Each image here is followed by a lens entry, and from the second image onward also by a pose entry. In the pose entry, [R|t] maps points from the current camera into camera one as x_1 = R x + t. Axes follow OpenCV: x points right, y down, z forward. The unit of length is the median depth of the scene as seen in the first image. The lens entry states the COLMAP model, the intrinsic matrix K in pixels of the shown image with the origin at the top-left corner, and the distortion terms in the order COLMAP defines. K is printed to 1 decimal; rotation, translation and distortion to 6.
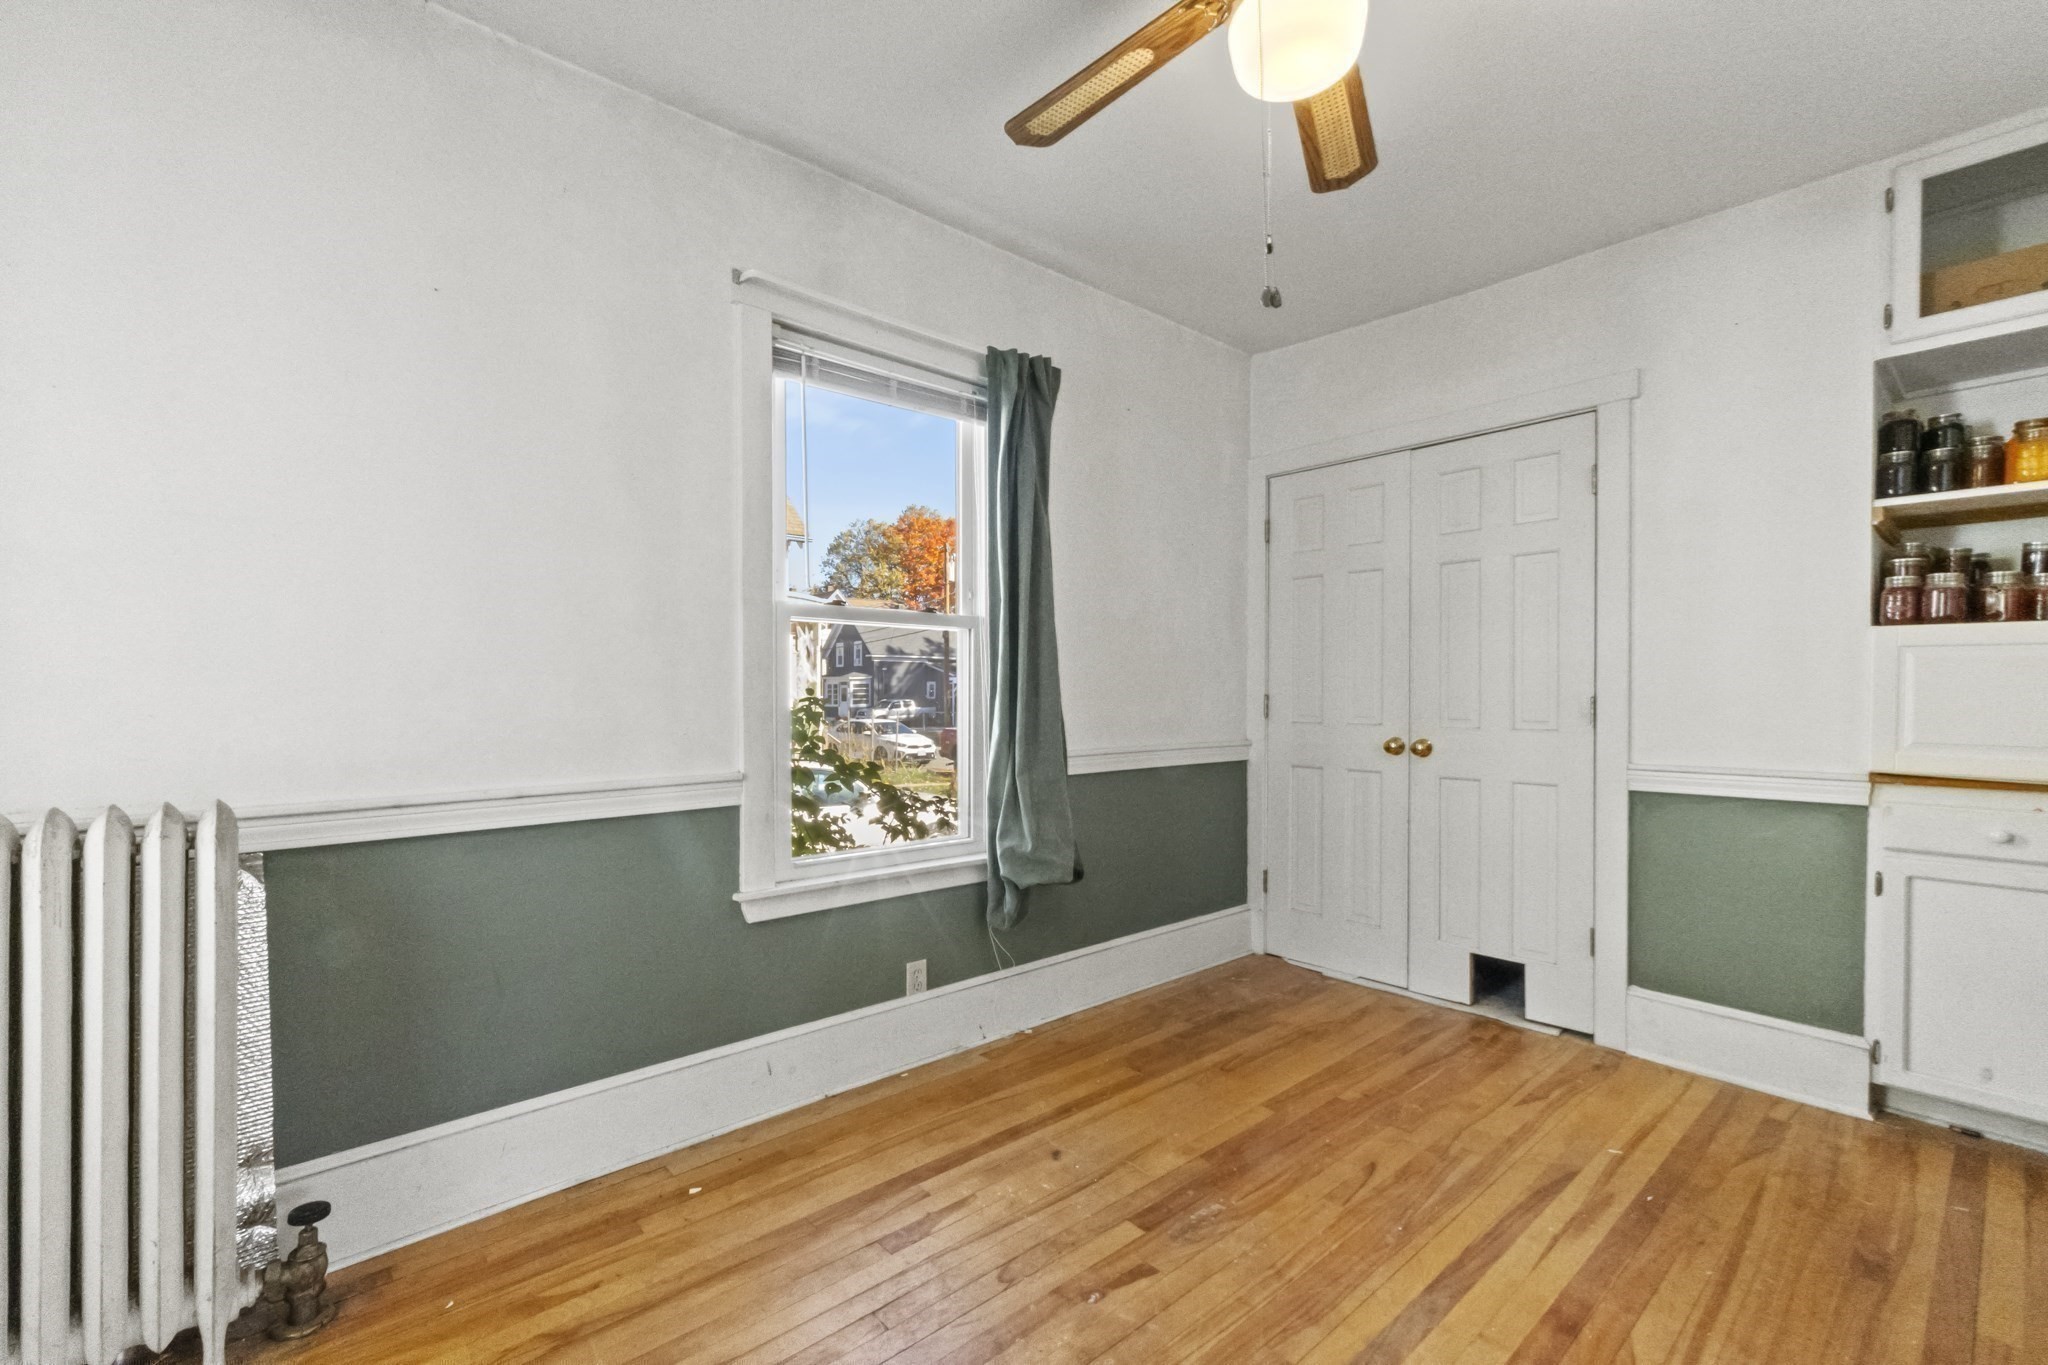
lens RADIAL K [[883.1, 0, 1032.8], [0, 883.1, 698.6], [0, 0, 1]] dist [-0.000372, 0.001160]
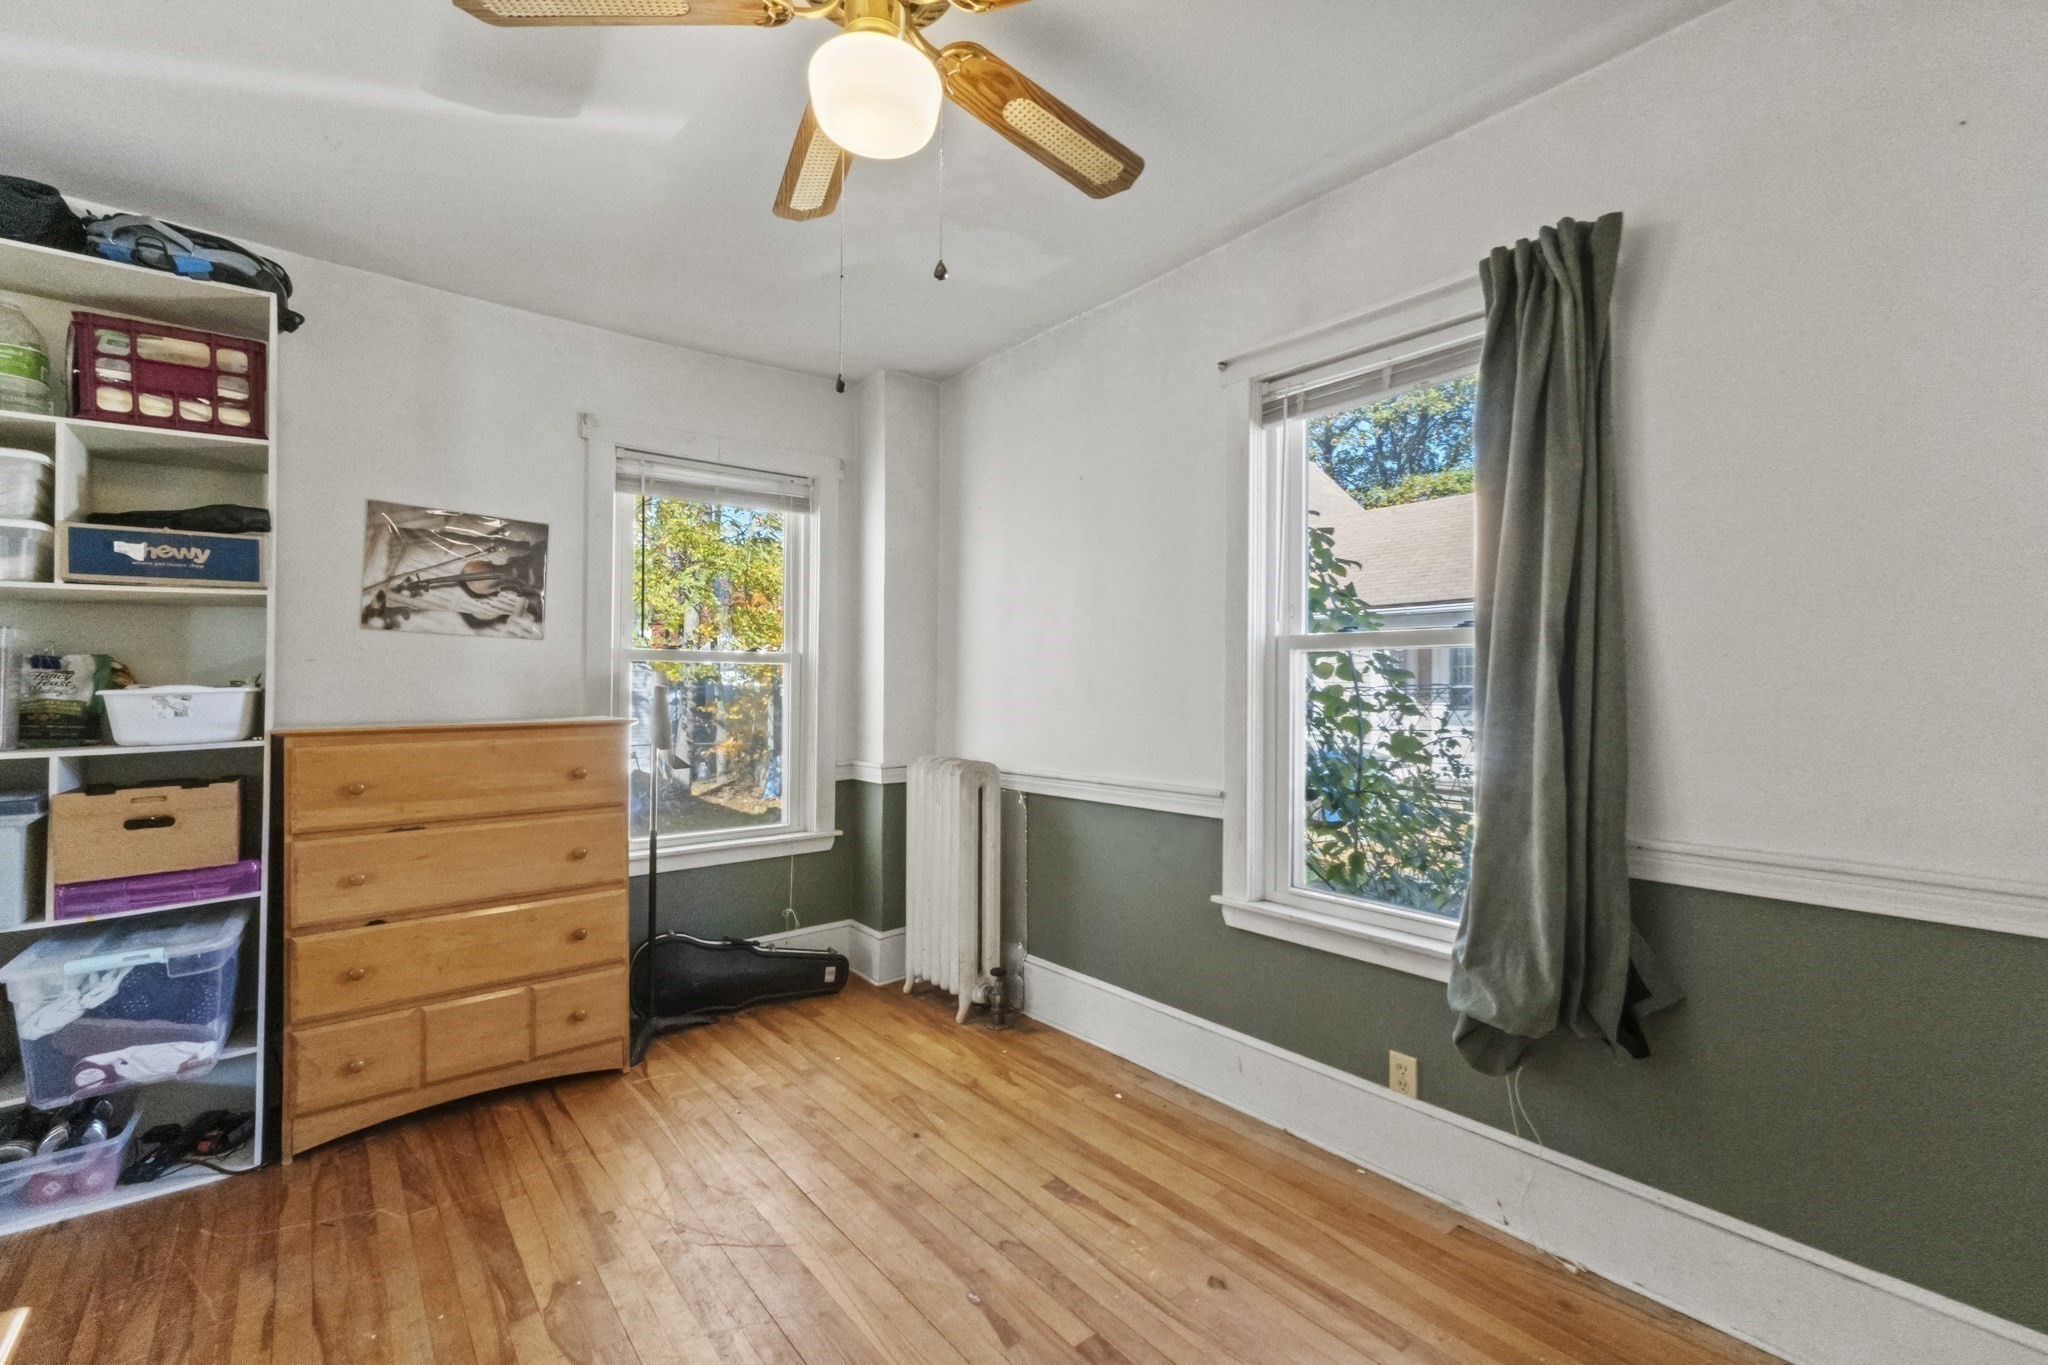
lens RADIAL K [[883.1, 0, 1033.0], [0, 883.1, 672.4], [0, 0, 1]] dist [-0.000372, 0.001160]
pose [[-0.038386, -0.014144, -0.999163, 0.833375], [-0.014103, 0.999808, -0.013611, -0.051933], [0.999163, 0.013568, -0.038578, 0.795939]]
